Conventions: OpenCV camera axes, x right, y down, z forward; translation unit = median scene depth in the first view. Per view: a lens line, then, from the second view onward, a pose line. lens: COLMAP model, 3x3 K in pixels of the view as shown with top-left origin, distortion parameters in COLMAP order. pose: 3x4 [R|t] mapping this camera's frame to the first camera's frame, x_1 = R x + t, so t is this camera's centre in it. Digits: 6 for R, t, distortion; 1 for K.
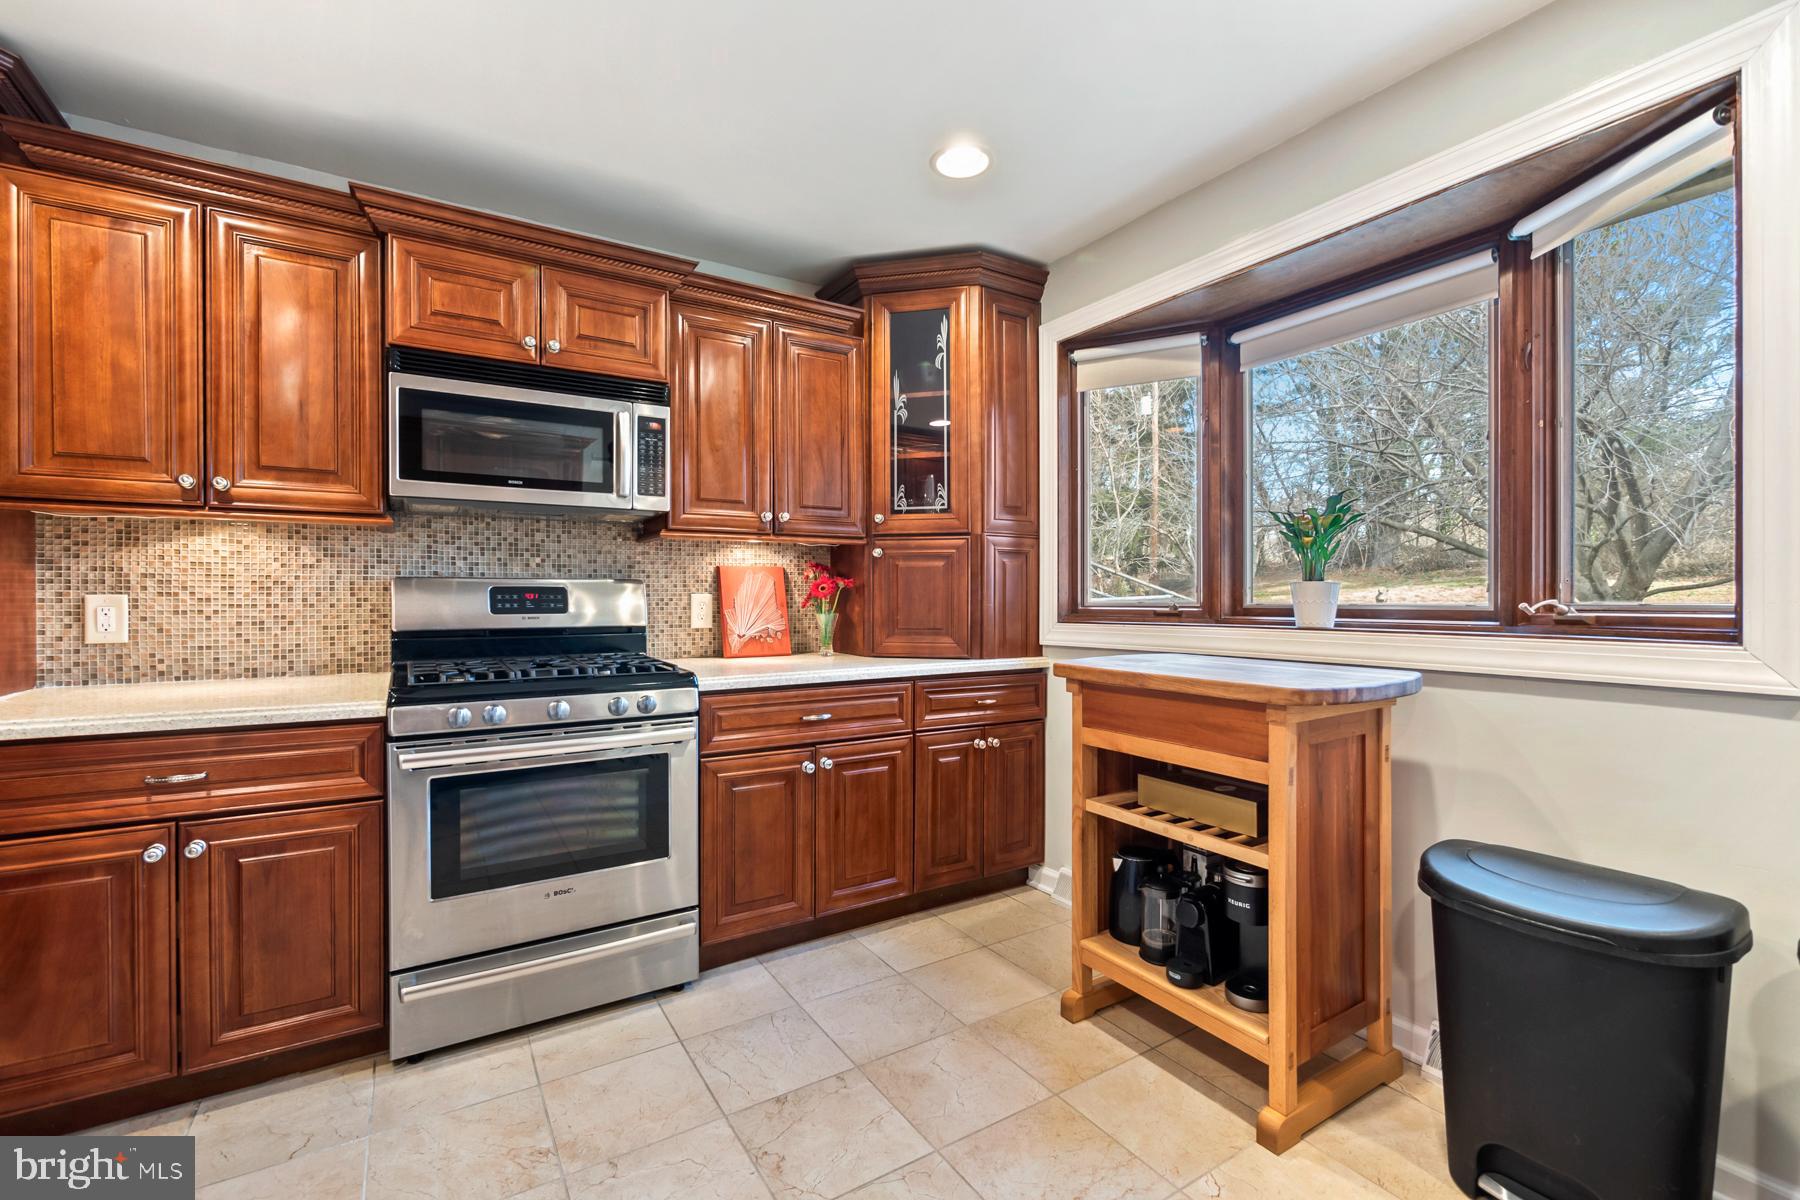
lens RADIAL K [[770.1, 0, 887.0], [0, 770.1, 601.1], [0, 0, 1]] dist [-0.001617, -0.000094]
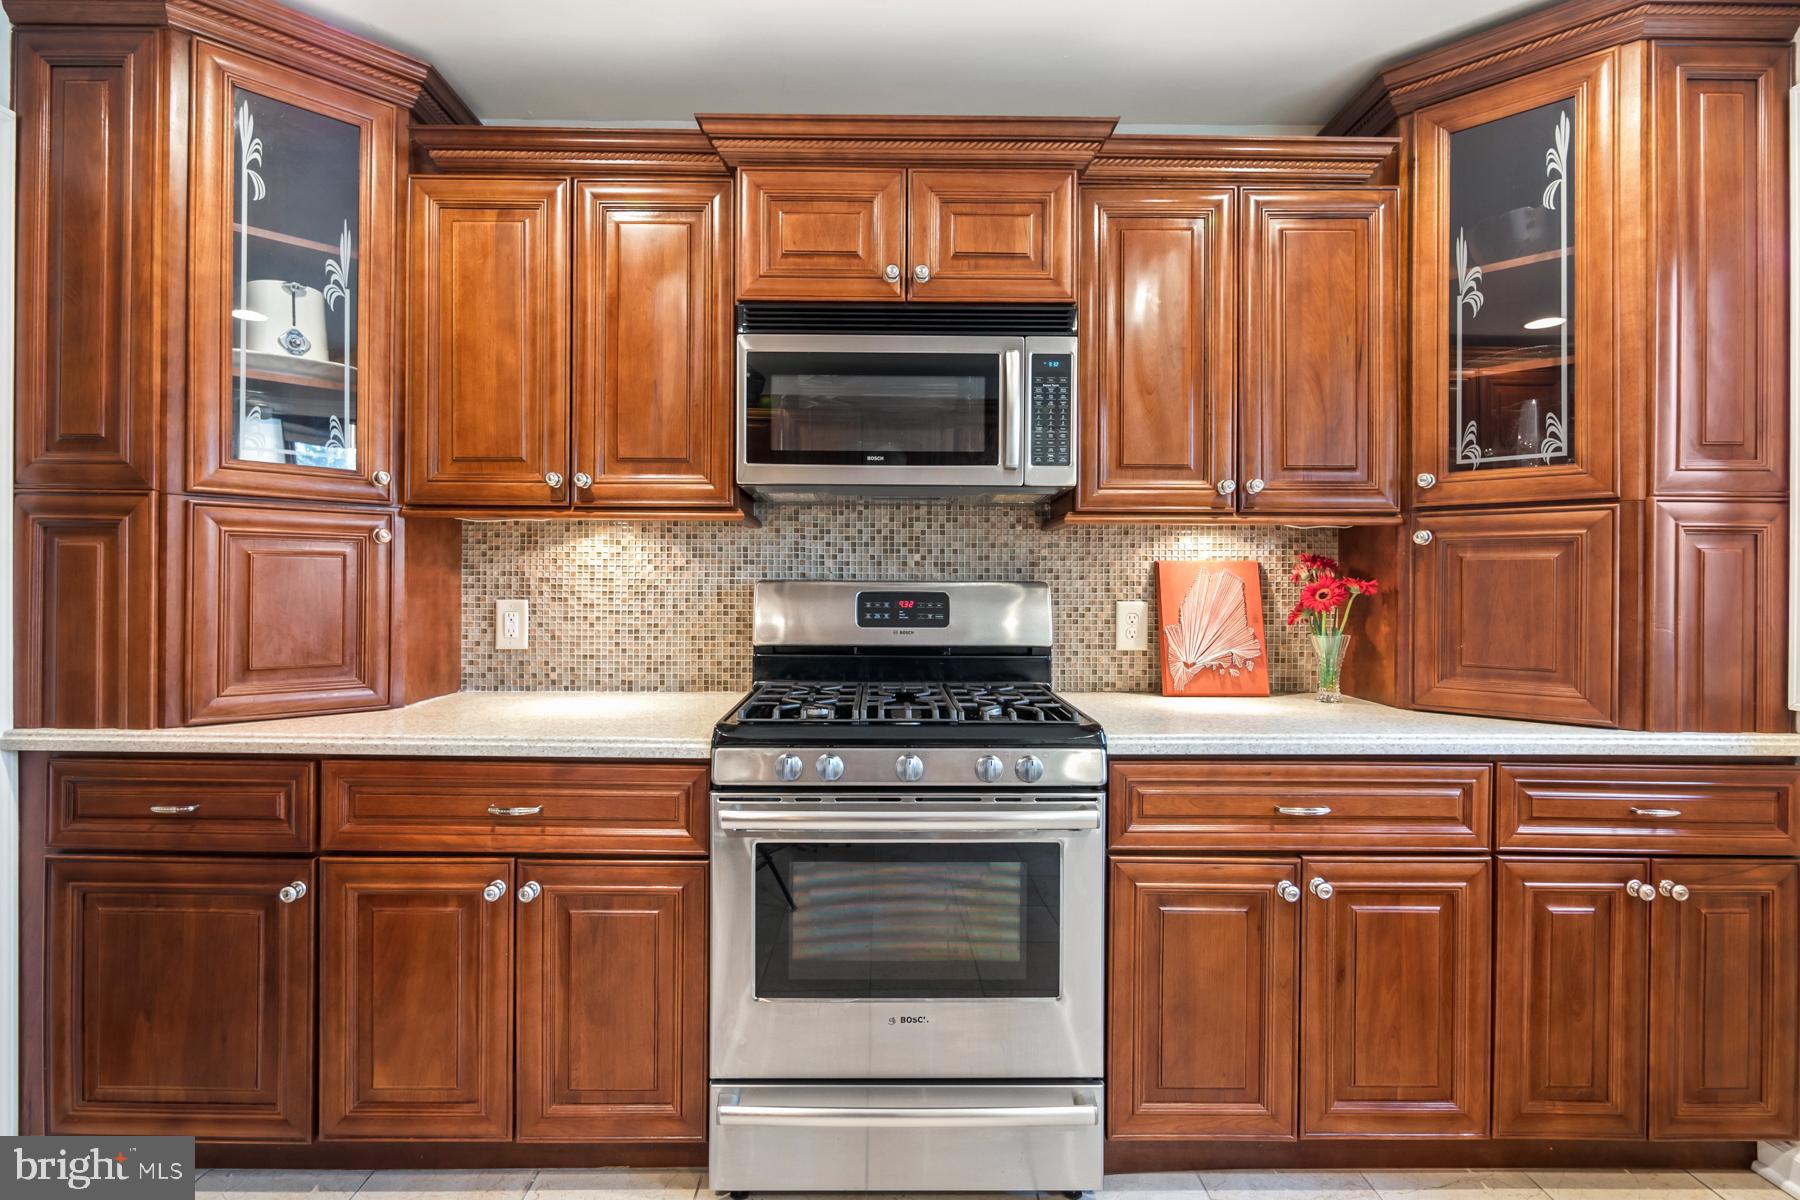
lens RADIAL K [[916.7, 0, 893.0], [0, 916.7, 583.8], [0, 0, 1]] dist [0.000615, 0.000323]
pose [[0.854890, 0.005053, -0.518784, 0.006937], [-0.009797, 0.999931, -0.006405, -0.022722], [0.518716, 0.010558, 0.854881, 0.219952]]
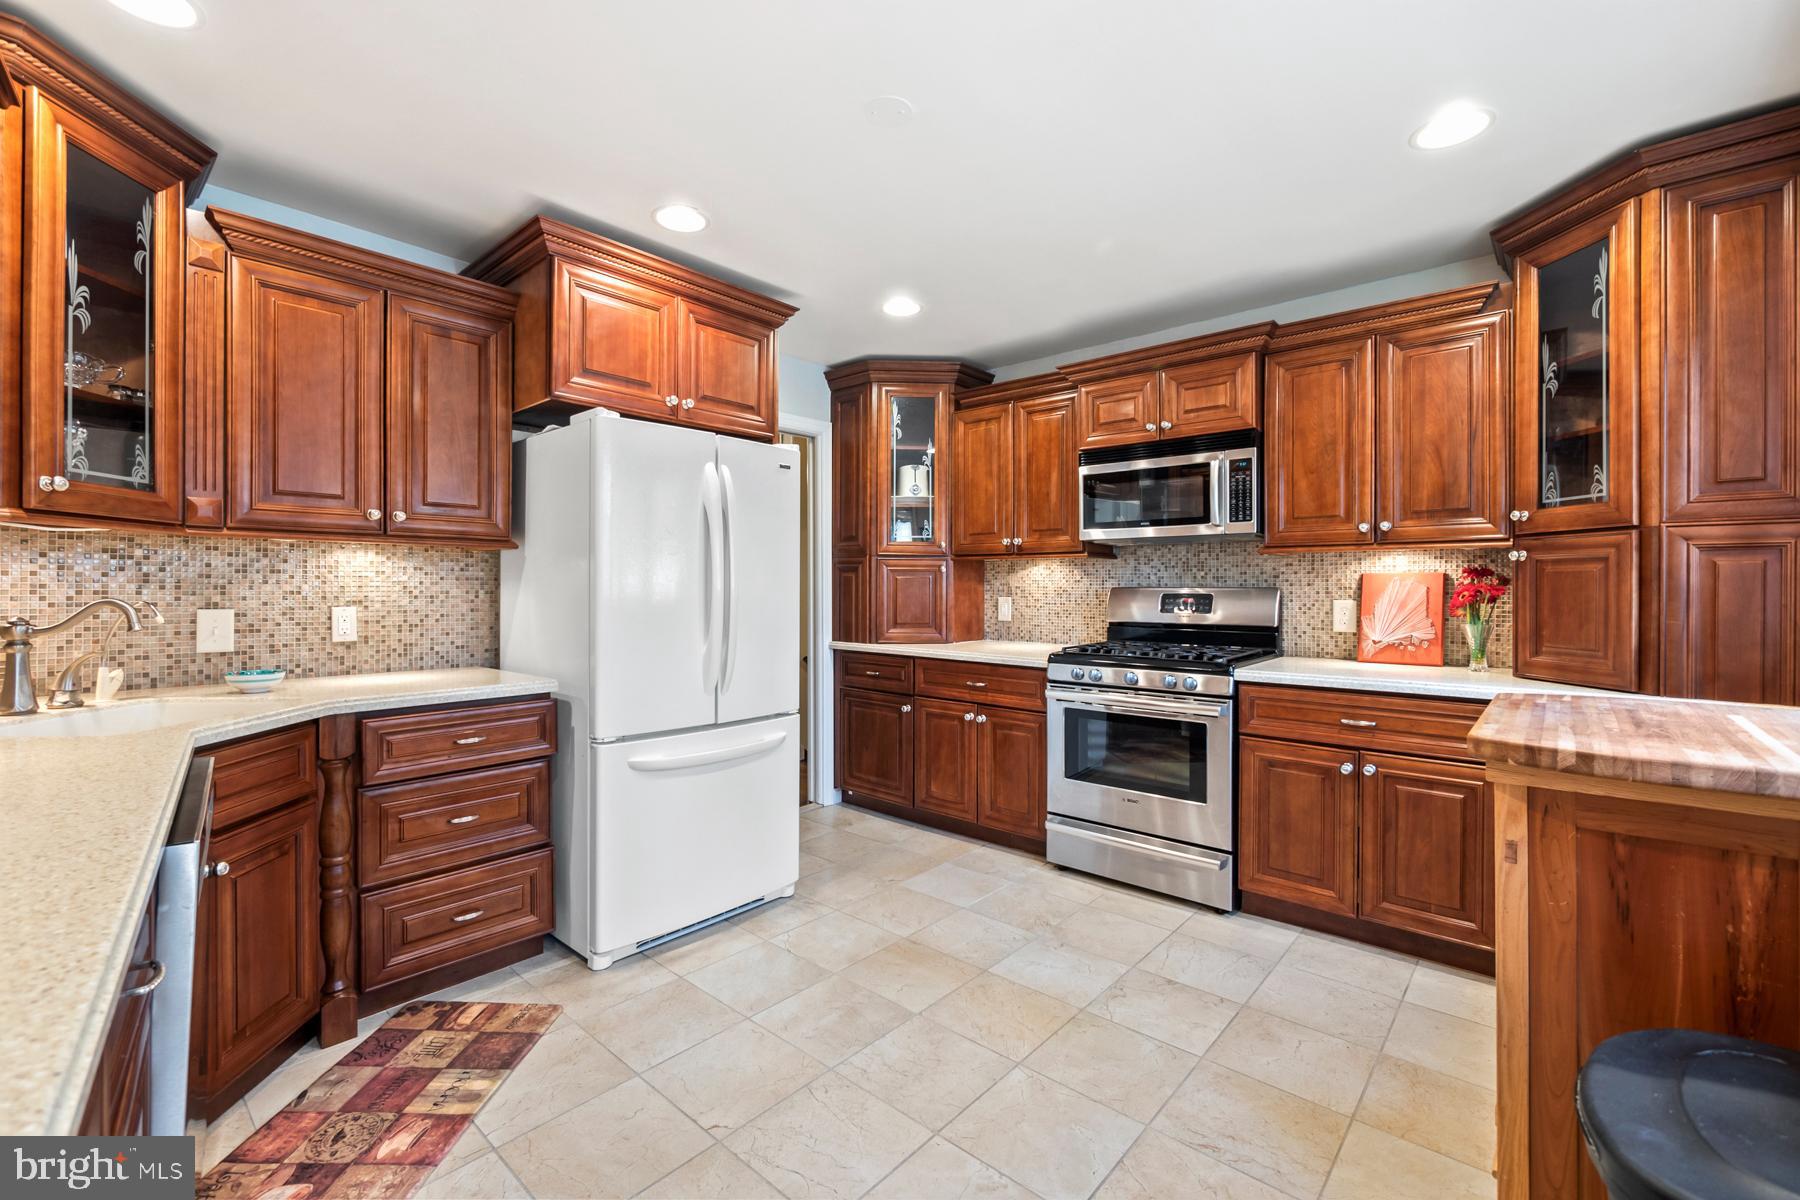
lens RADIAL K [[777.2, 0, 888.5], [0, 777.2, 590.2], [0, 0, 1]] dist [-0.011728, 0.000288]
pose [[0.277390, 0.005100, -0.960744, 0.775152], [-0.008963, 0.999956, 0.002720, -0.025783], [0.960716, 0.007857, 0.277423, 0.113674]]
